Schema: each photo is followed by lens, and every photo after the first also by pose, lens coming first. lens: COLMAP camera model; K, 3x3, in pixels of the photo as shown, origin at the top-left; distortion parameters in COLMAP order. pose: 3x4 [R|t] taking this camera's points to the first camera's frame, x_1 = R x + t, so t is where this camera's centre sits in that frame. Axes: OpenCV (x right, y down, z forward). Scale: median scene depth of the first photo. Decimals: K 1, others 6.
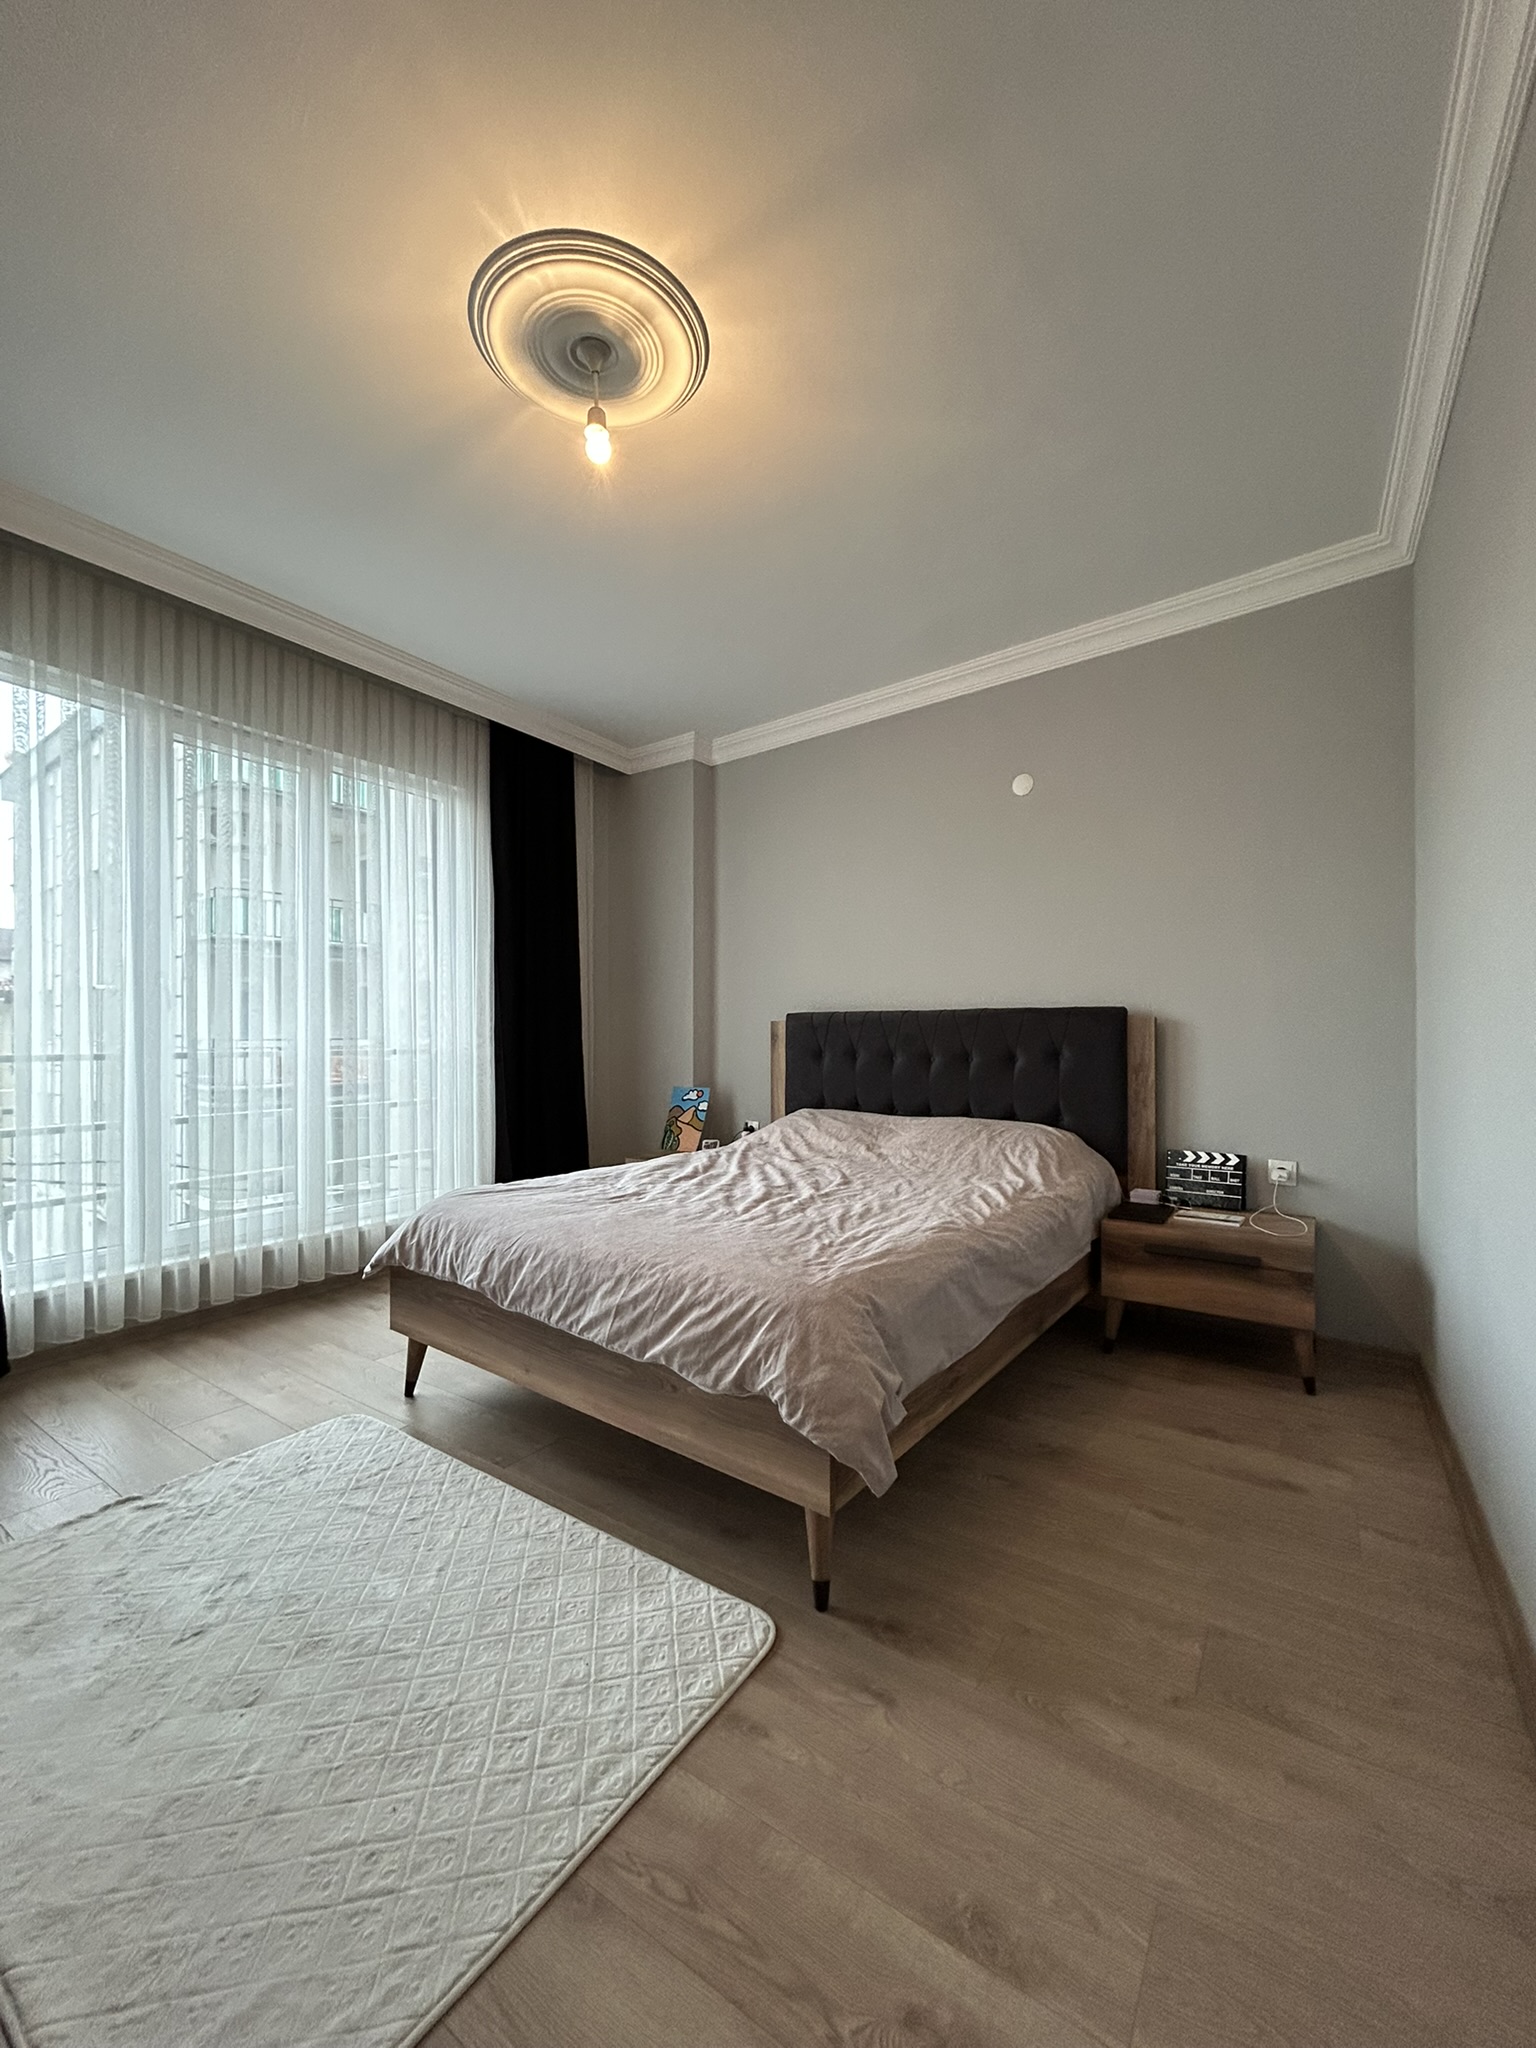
lens RADIAL K [[822.1, 0, 768.8], [0, 822.1, 1024.6], [0, 0, 1]] dist [-0.002119, 0.000895]
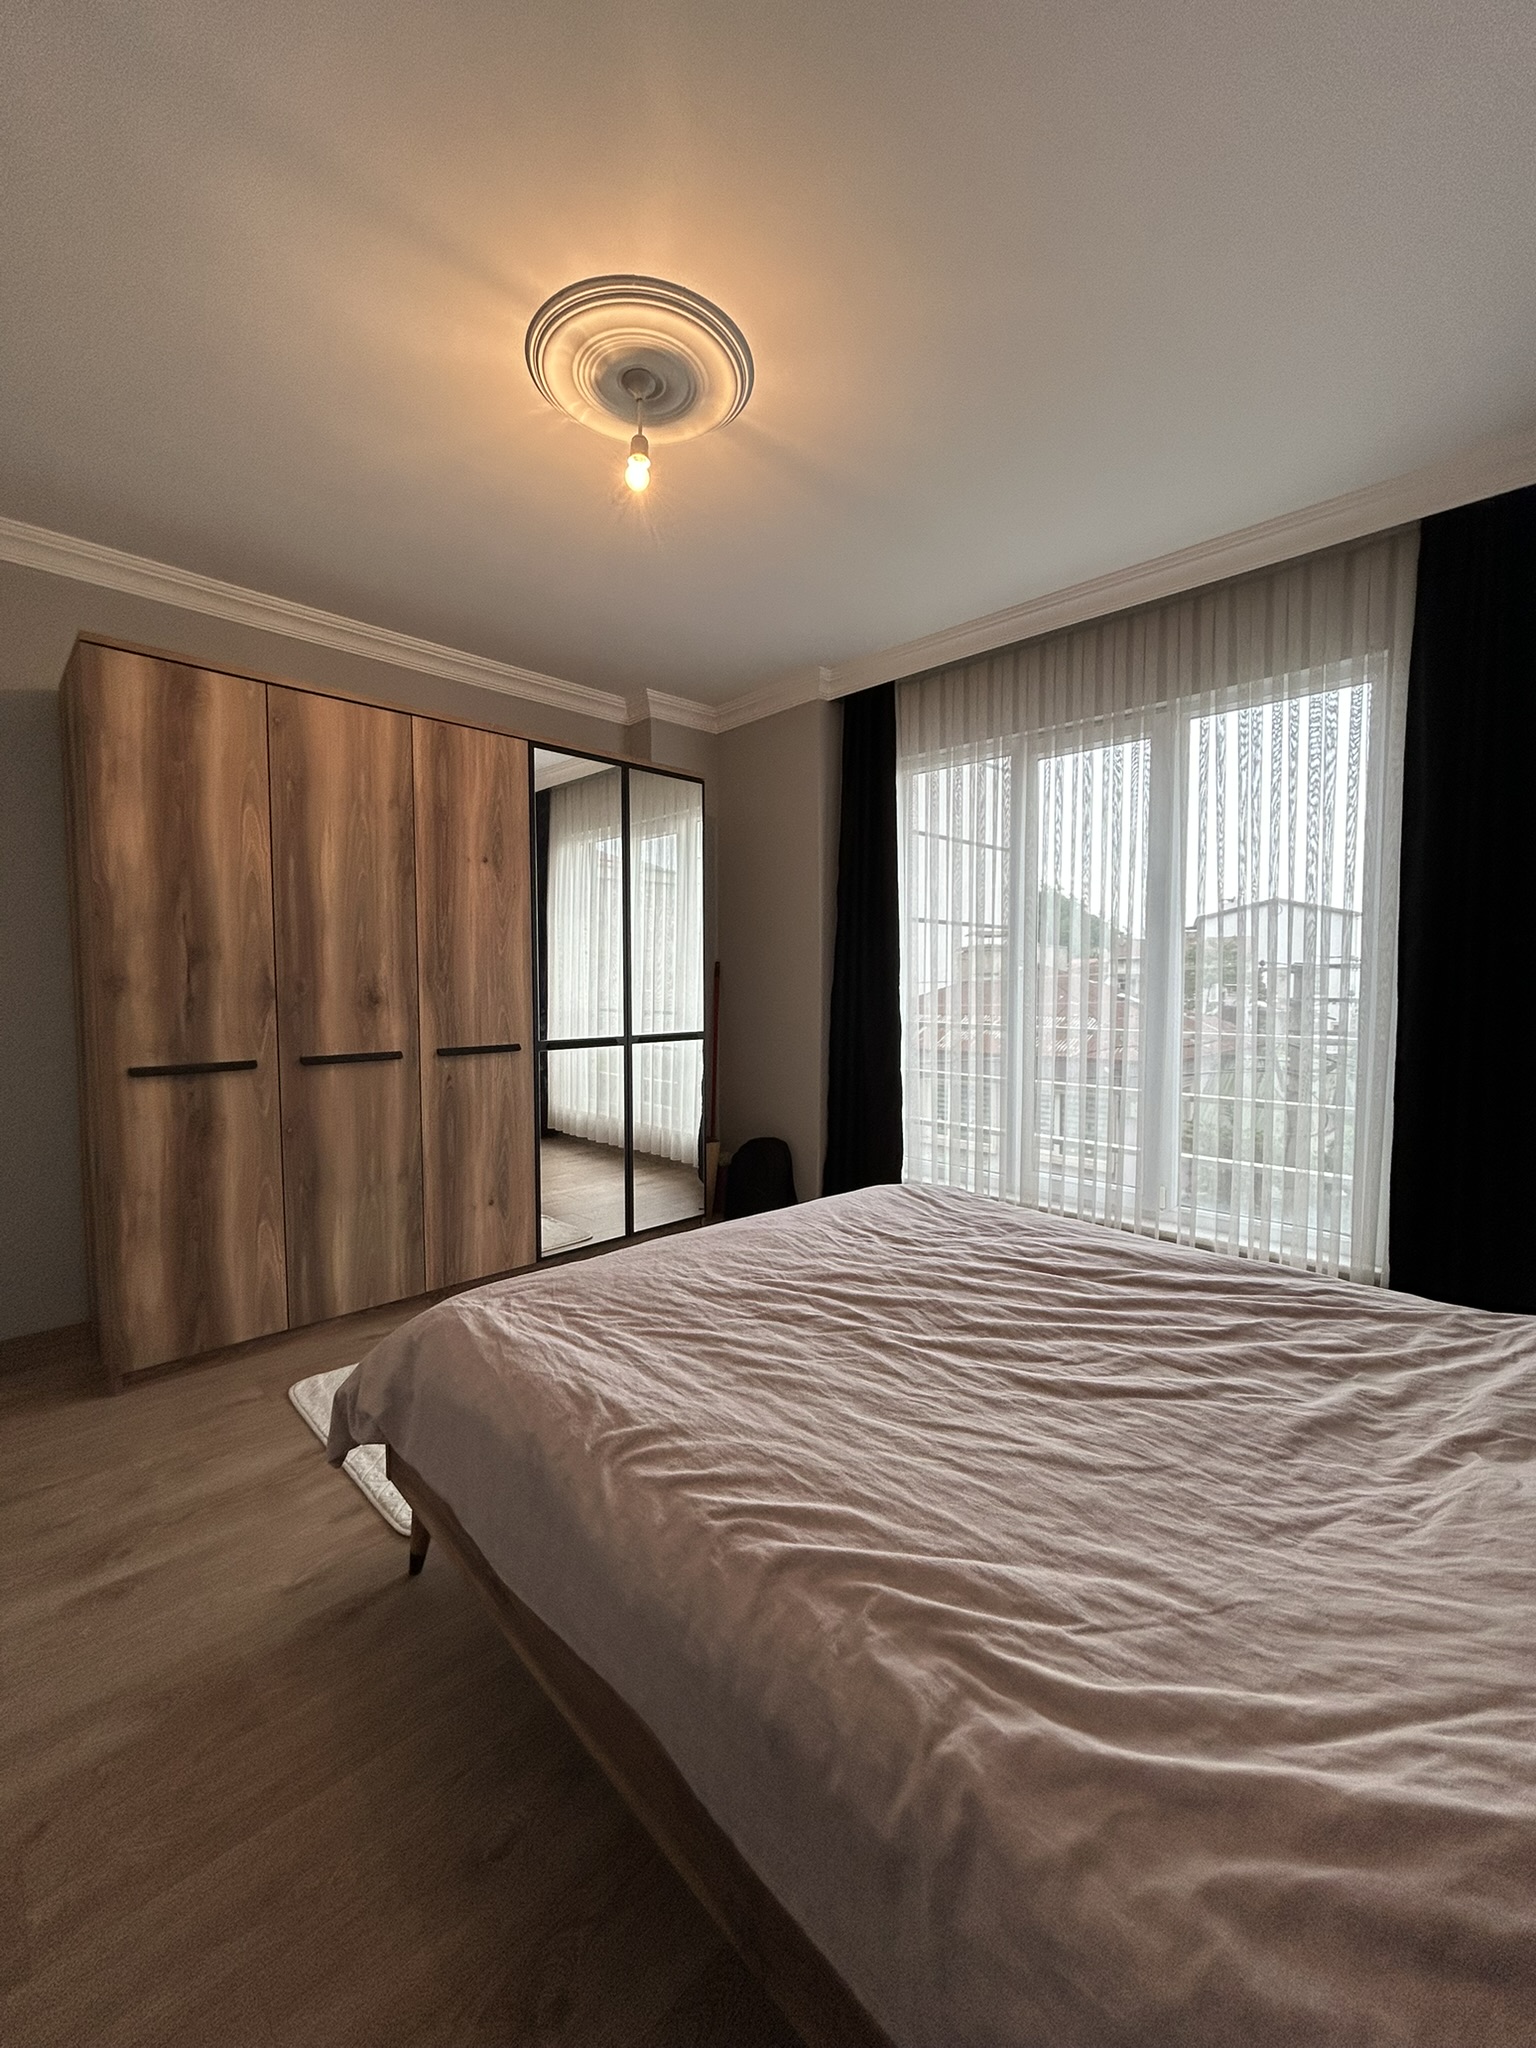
lens RADIAL K [[822.1, 0, 768.8], [0, 822.1, 1024.6], [0, 0, 1]] dist [-0.002119, 0.000895]
pose [[-0.184536, 0.051089, -0.981497, 0.635355], [0.012319, 0.998690, 0.049668, -0.041393], [0.982749, -0.002926, -0.184924, 1.045617]]
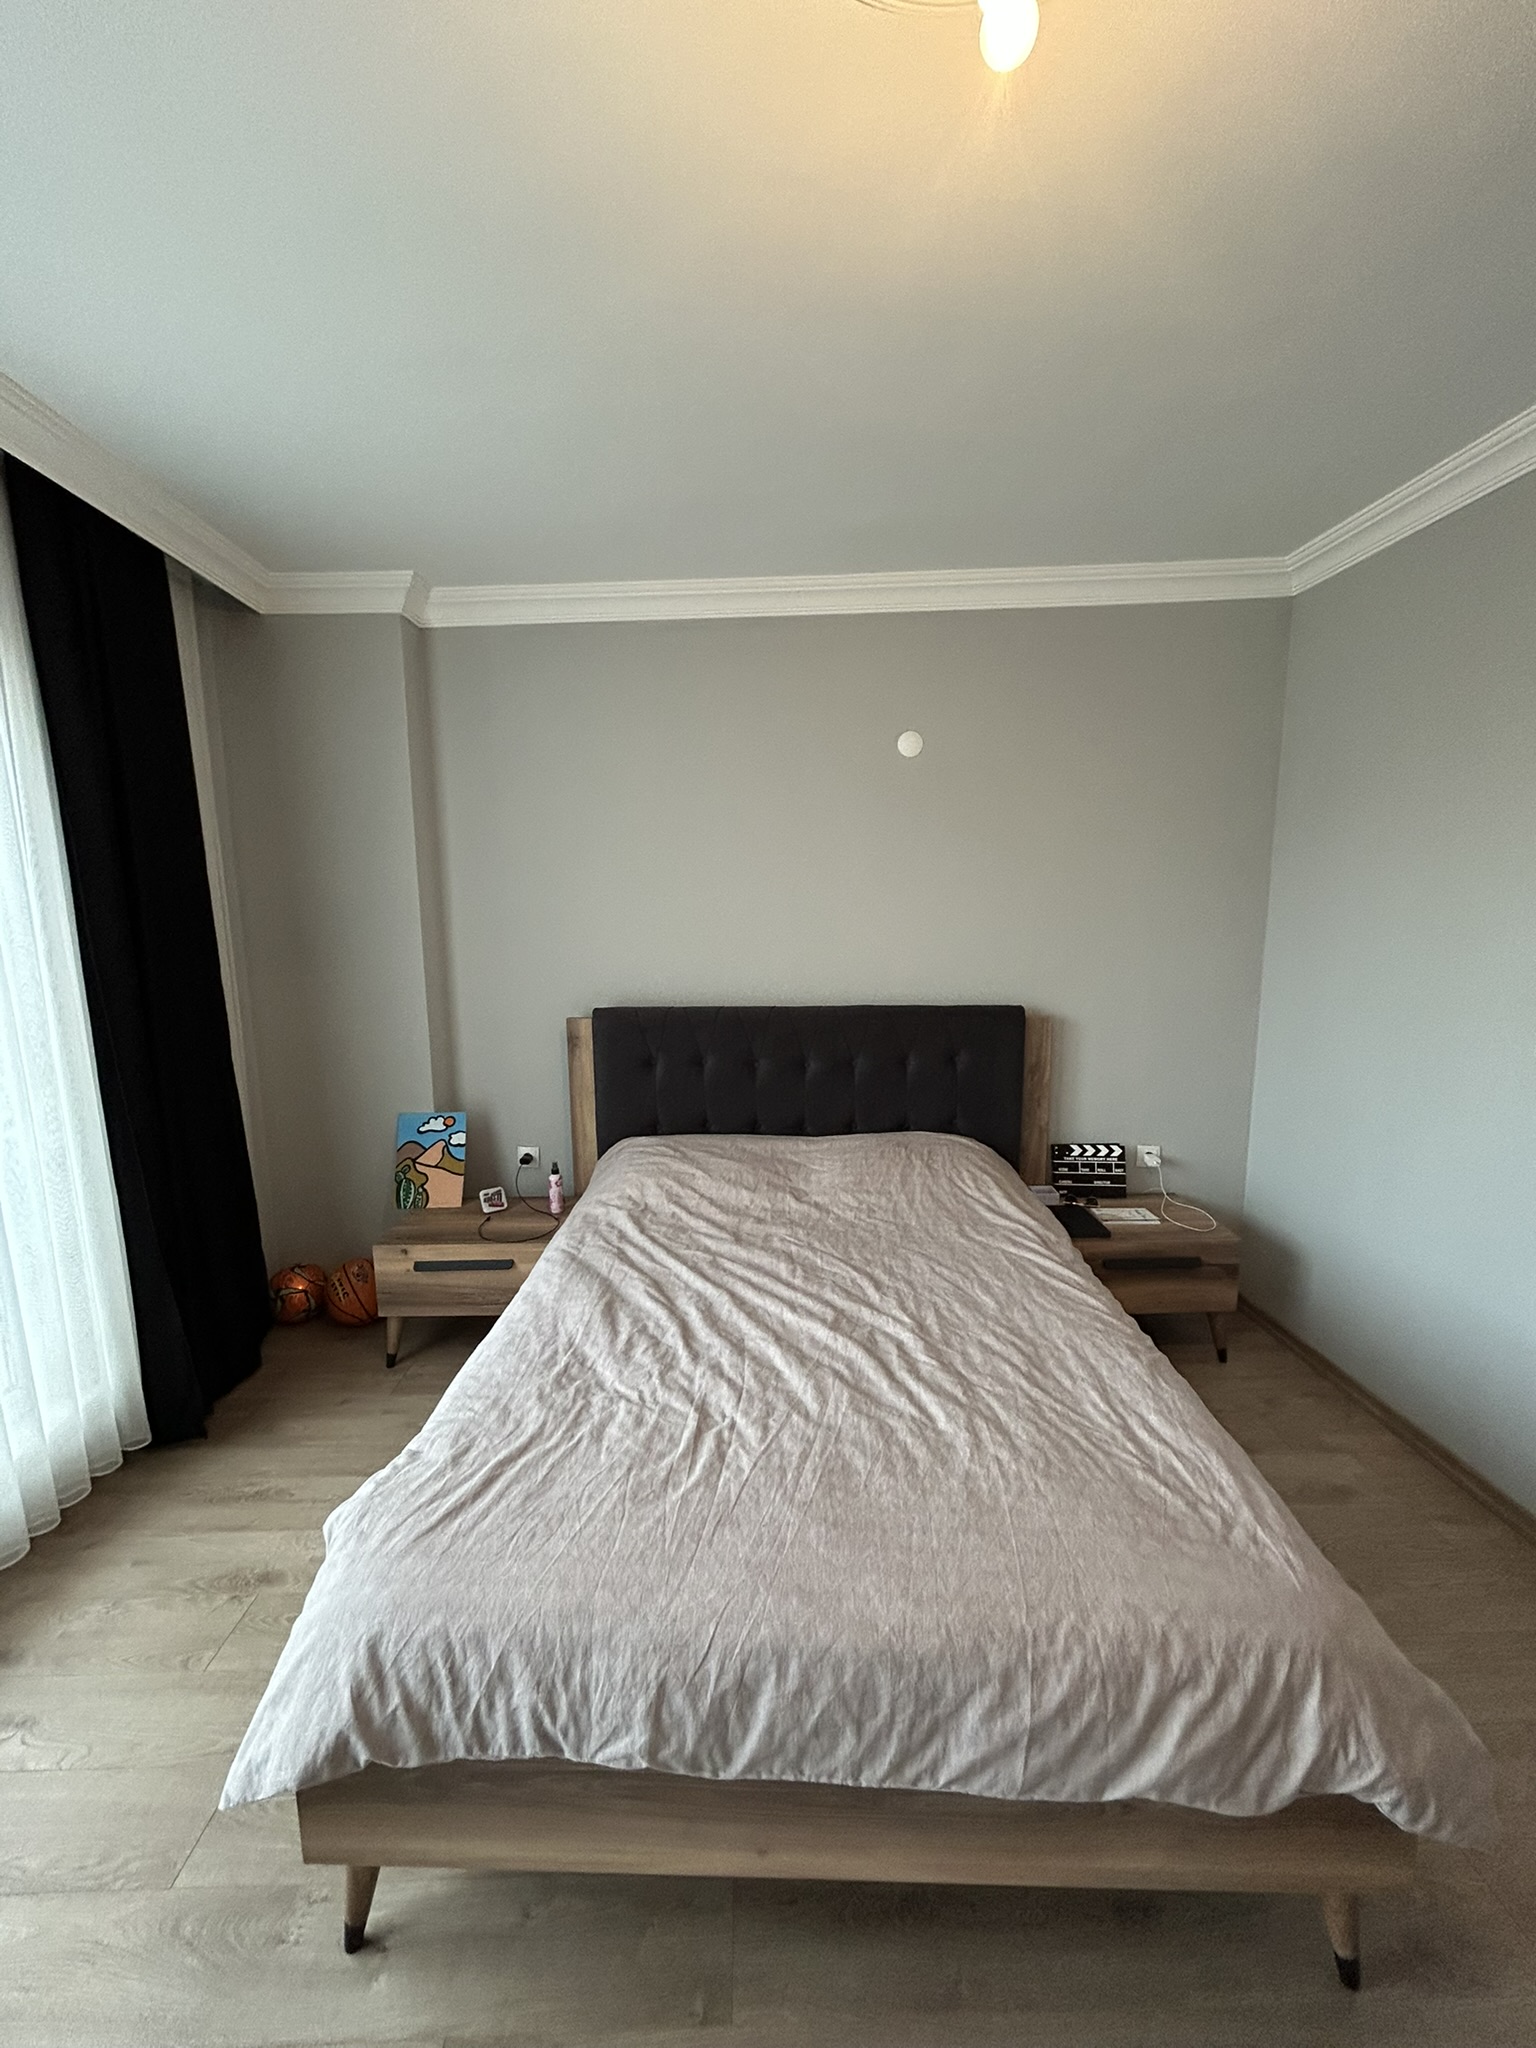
lens RADIAL K [[826.3, 0, 771.5], [0, 826.3, 1024.5], [0, 0, 1]] dist [-0.001607, 0.000222]
pose [[0.811076, -0.093344, 0.577444, -0.469731], [0.002340, 0.987695, 0.156375, -0.194725], [-0.584936, -0.125481, 0.801314, 0.504939]]
